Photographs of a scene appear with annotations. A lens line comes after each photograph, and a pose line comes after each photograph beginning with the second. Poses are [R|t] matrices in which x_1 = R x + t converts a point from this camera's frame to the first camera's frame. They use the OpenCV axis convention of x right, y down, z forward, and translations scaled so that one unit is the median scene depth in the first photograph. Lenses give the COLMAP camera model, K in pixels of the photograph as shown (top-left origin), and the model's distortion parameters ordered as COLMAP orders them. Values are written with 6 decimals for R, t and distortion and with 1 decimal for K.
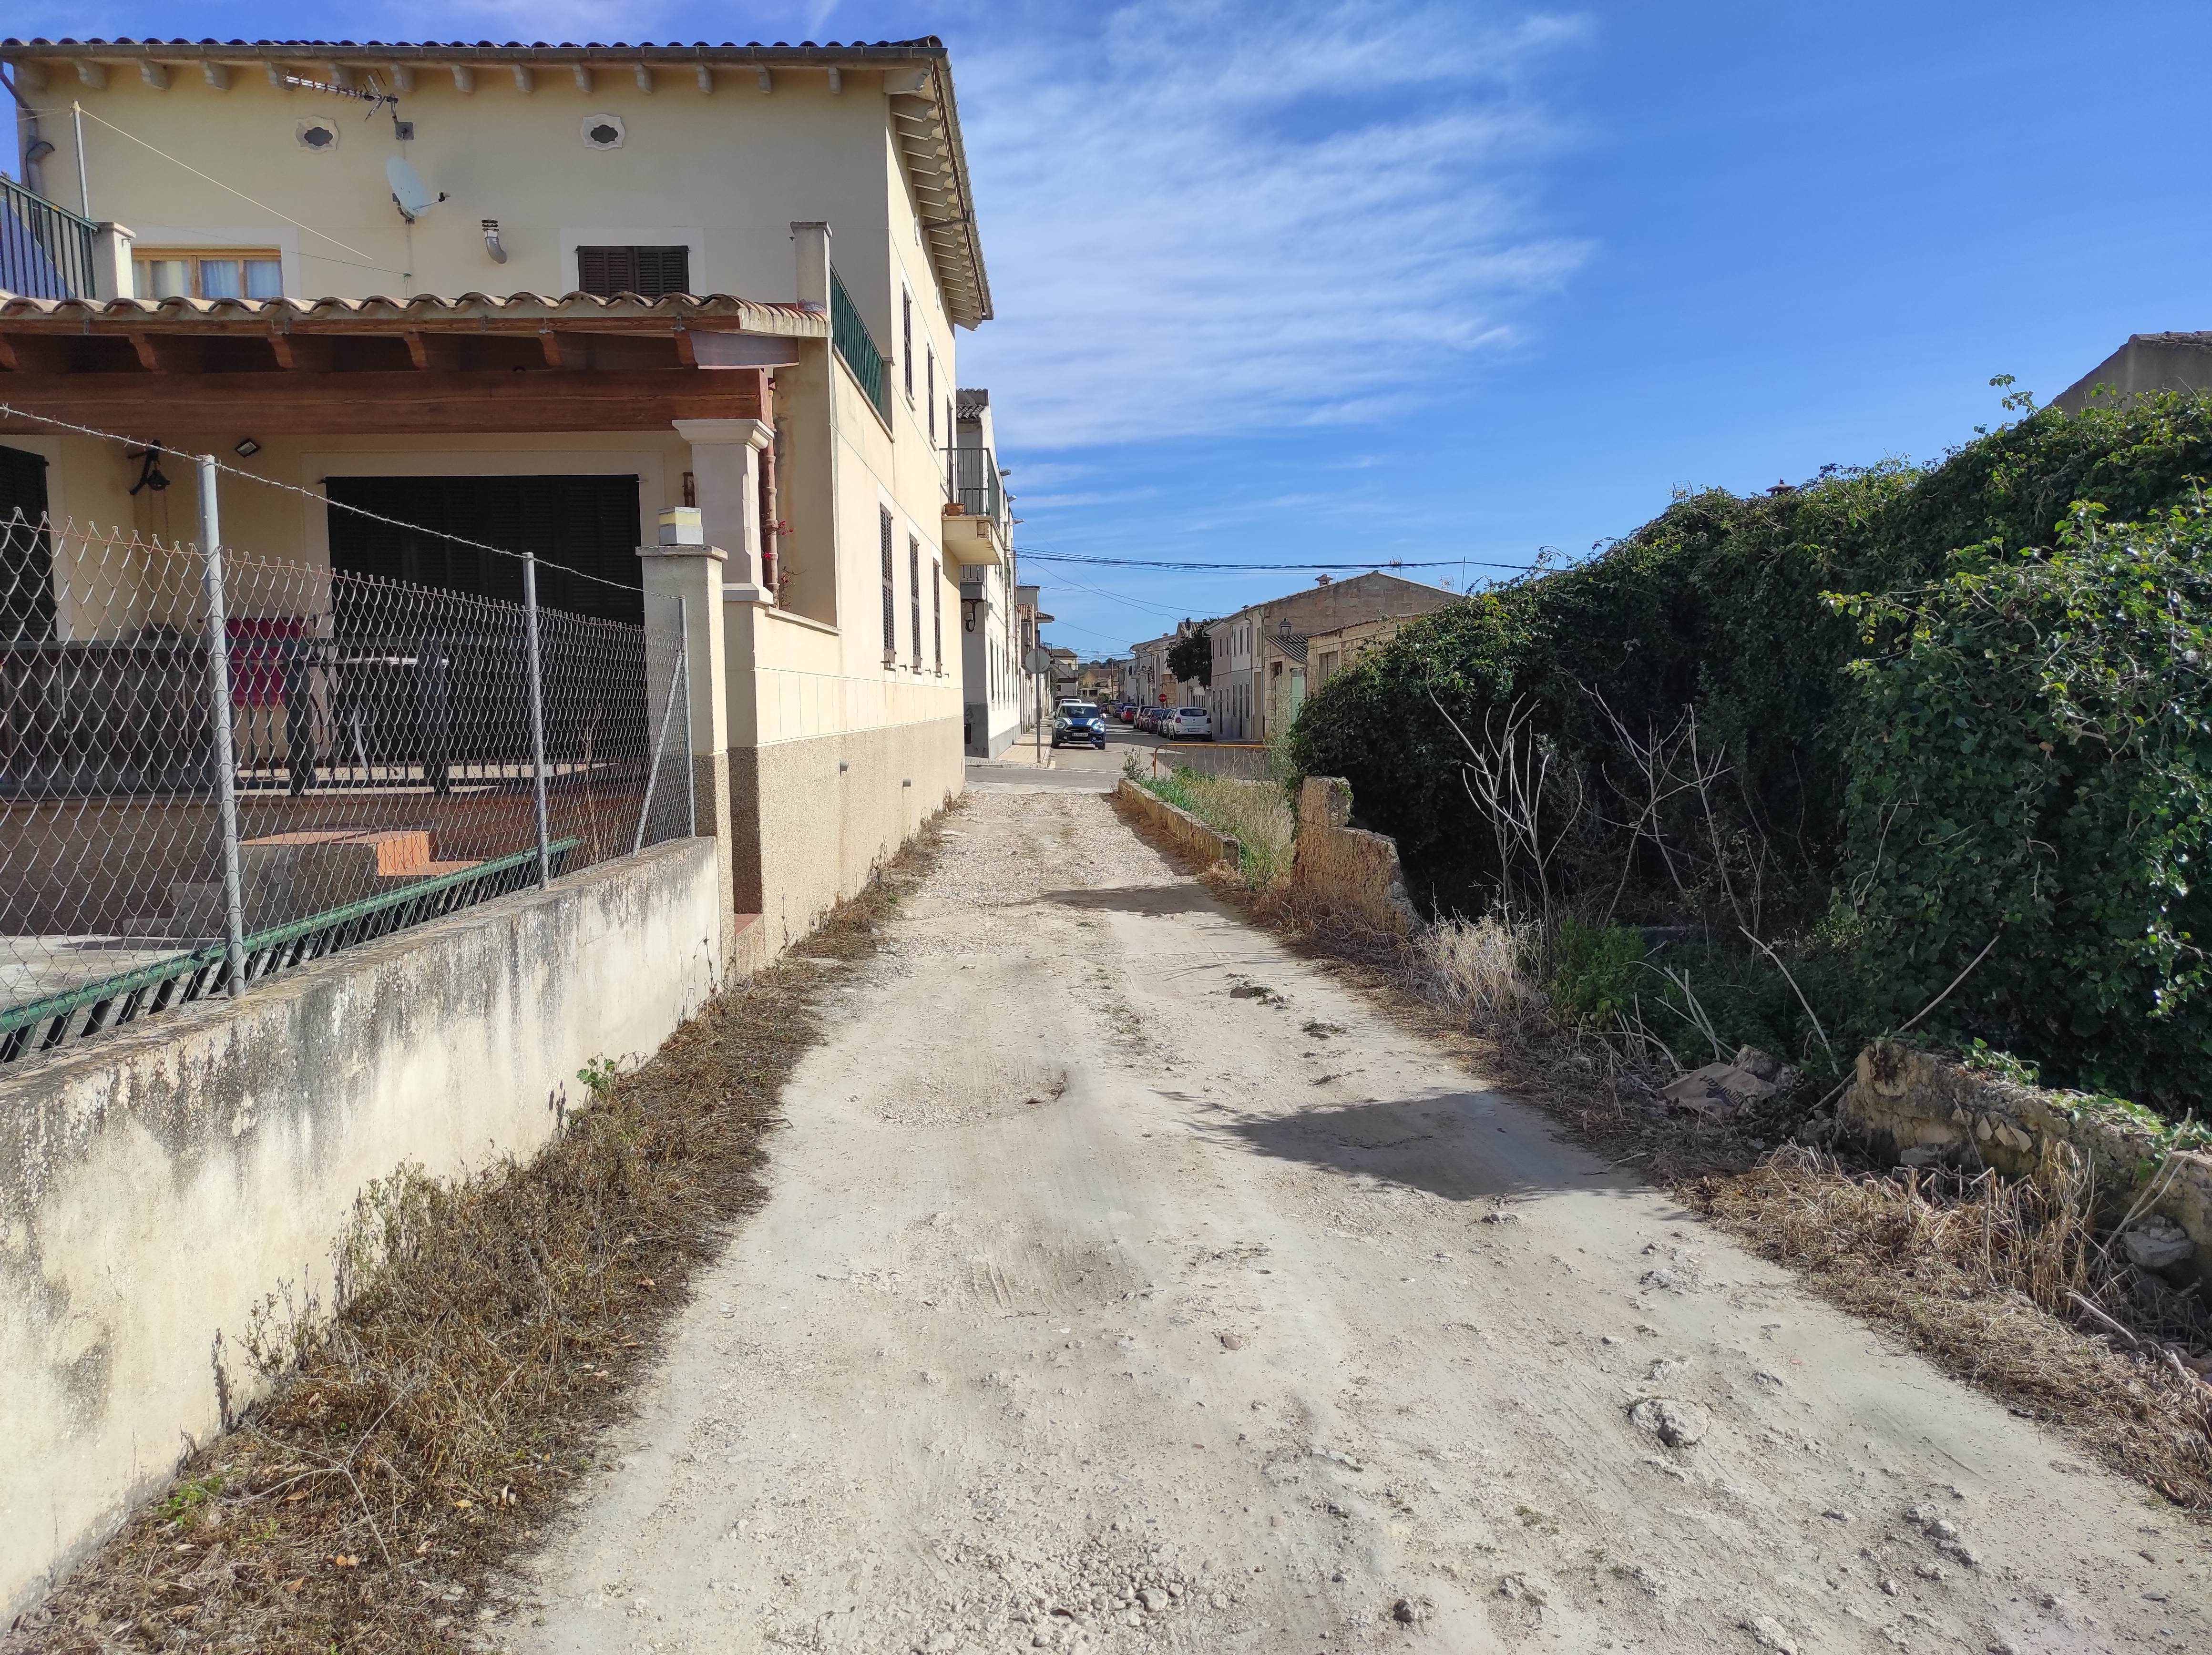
lens RADIAL K [[1612.8, 0, 1106.0], [0, 1612.8, 827.5], [0, 0, 1]] dist [0.067914, -0.069496]
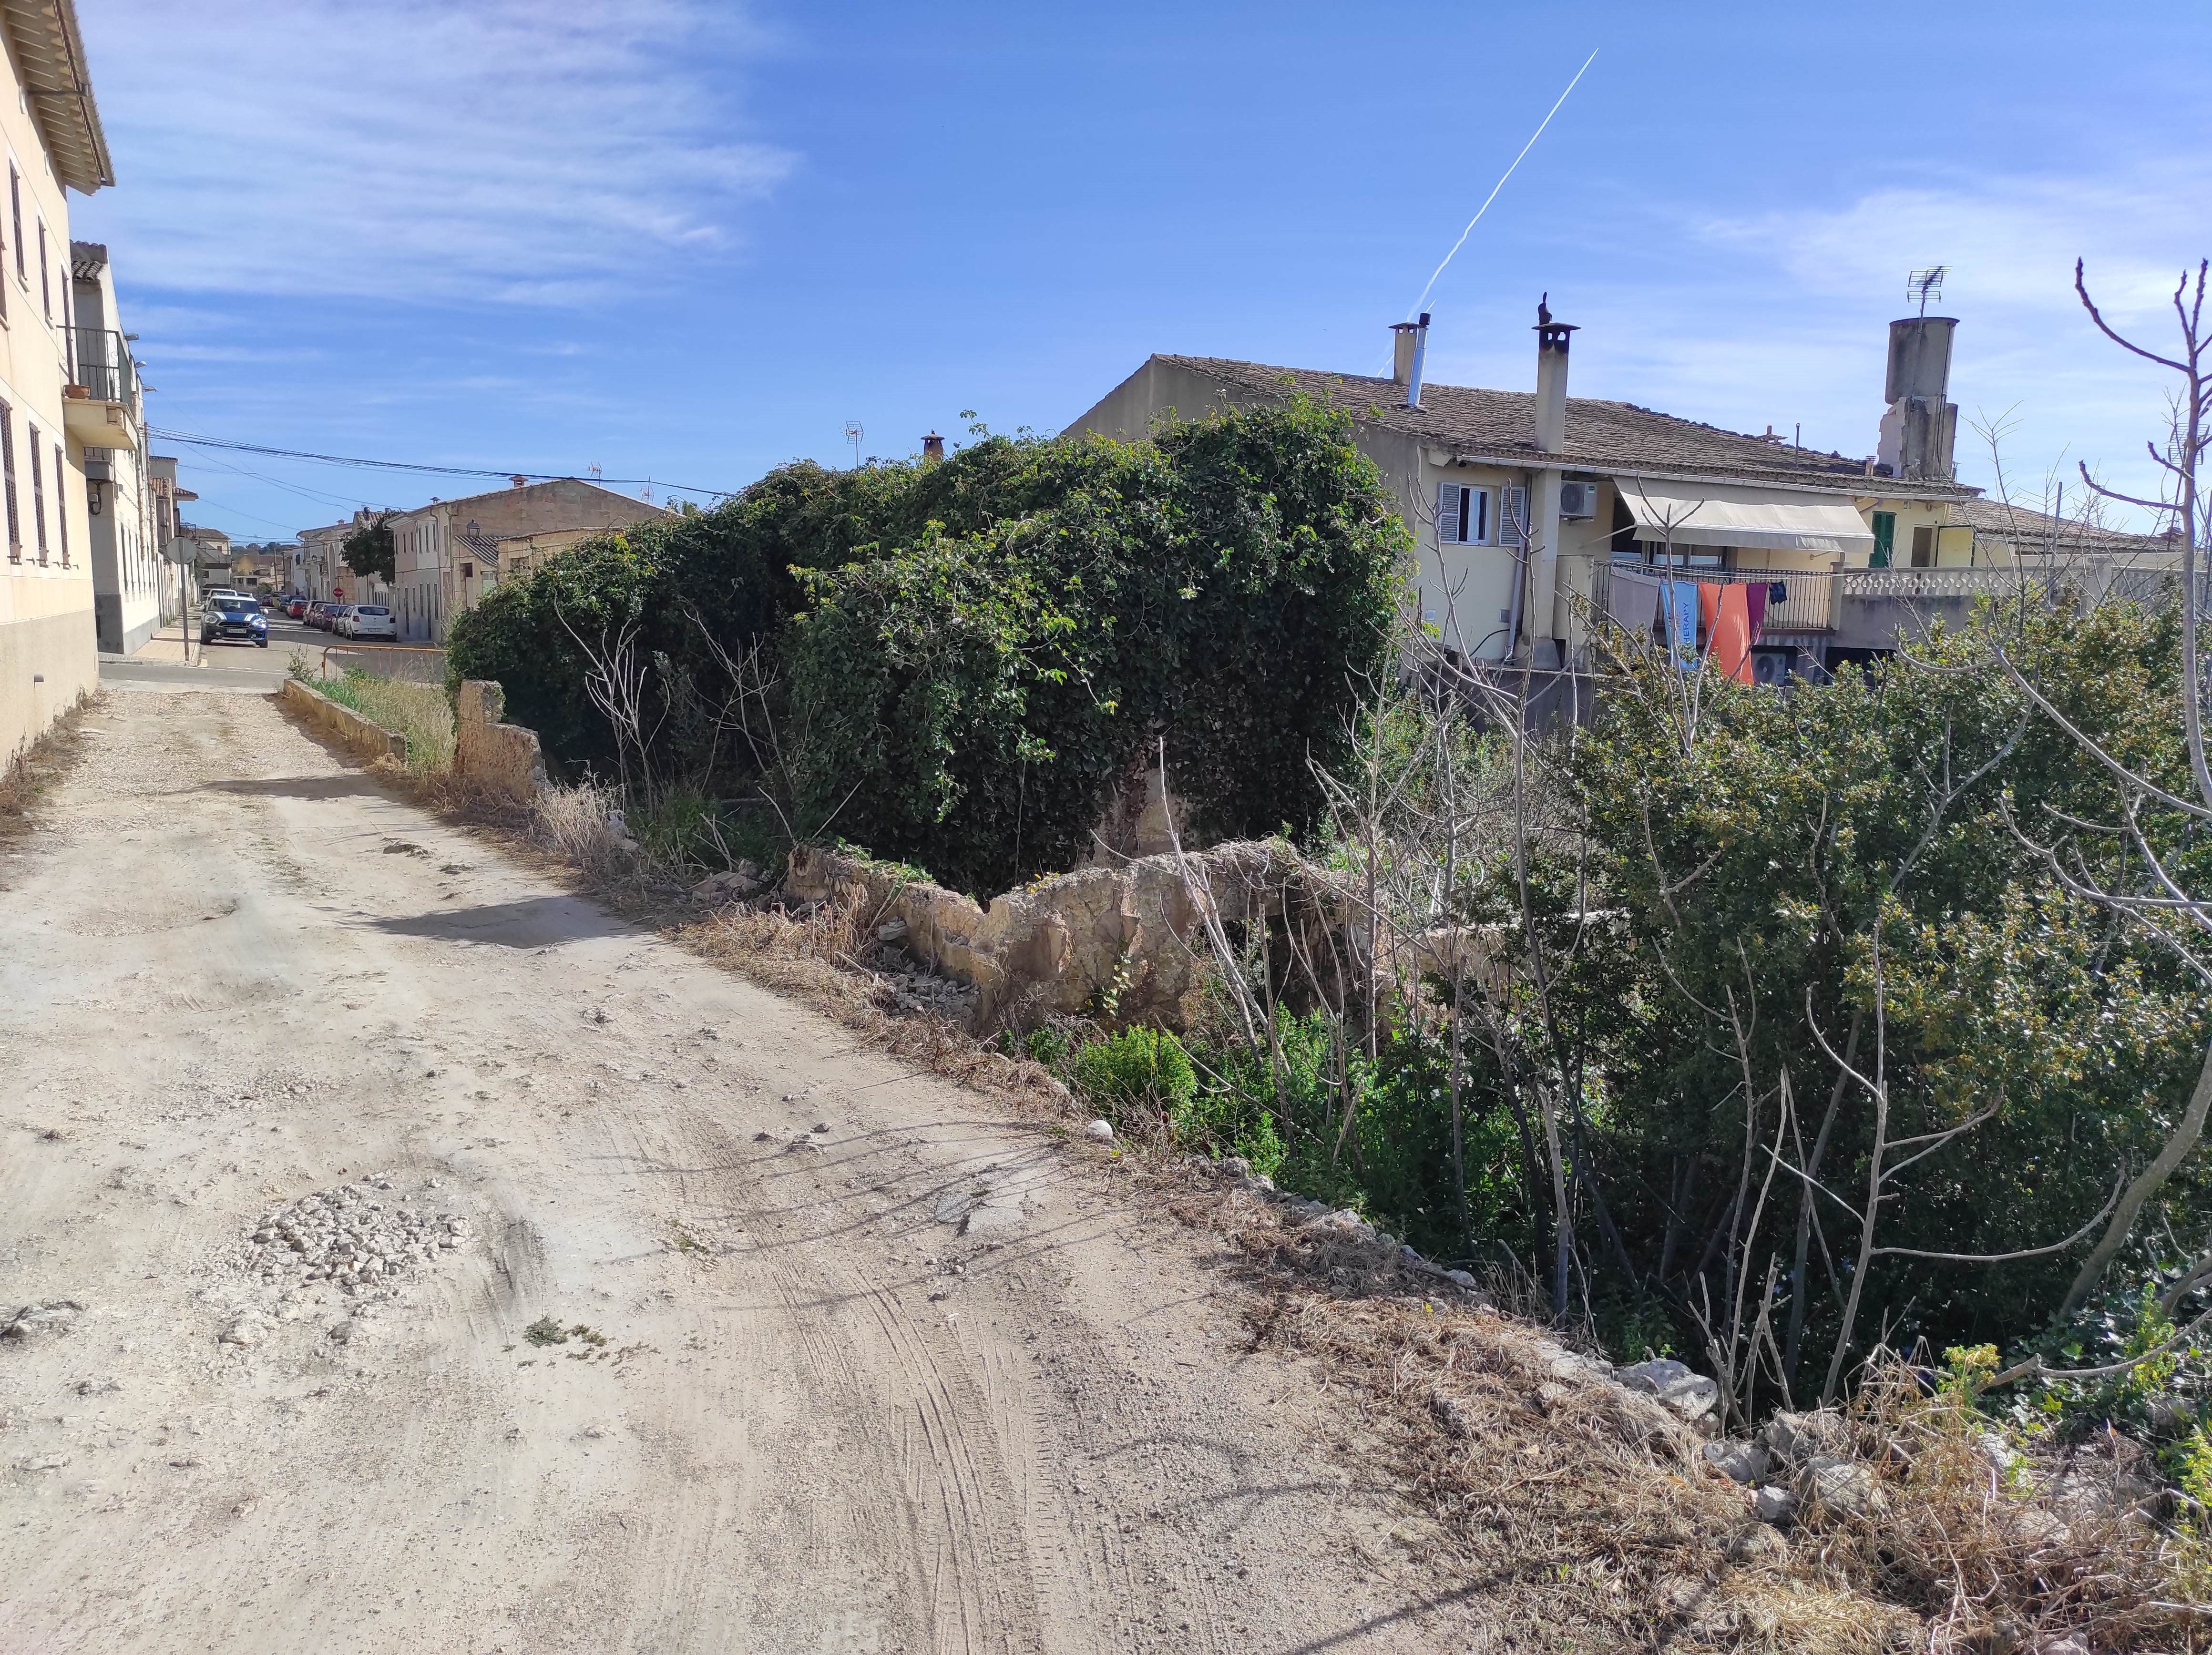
lens RADIAL K [[1556.6, 0, 1113.4], [0, 1556.6, 820.3], [0, 0, 1]] dist [0.032535, -0.018860]
pose [[0.881677, -0.024875, 0.471198, 0.002345], [-0.001131, 0.998495, 0.054828, 0.007253], [-0.471853, -0.048873, 0.880322, -0.224637]]
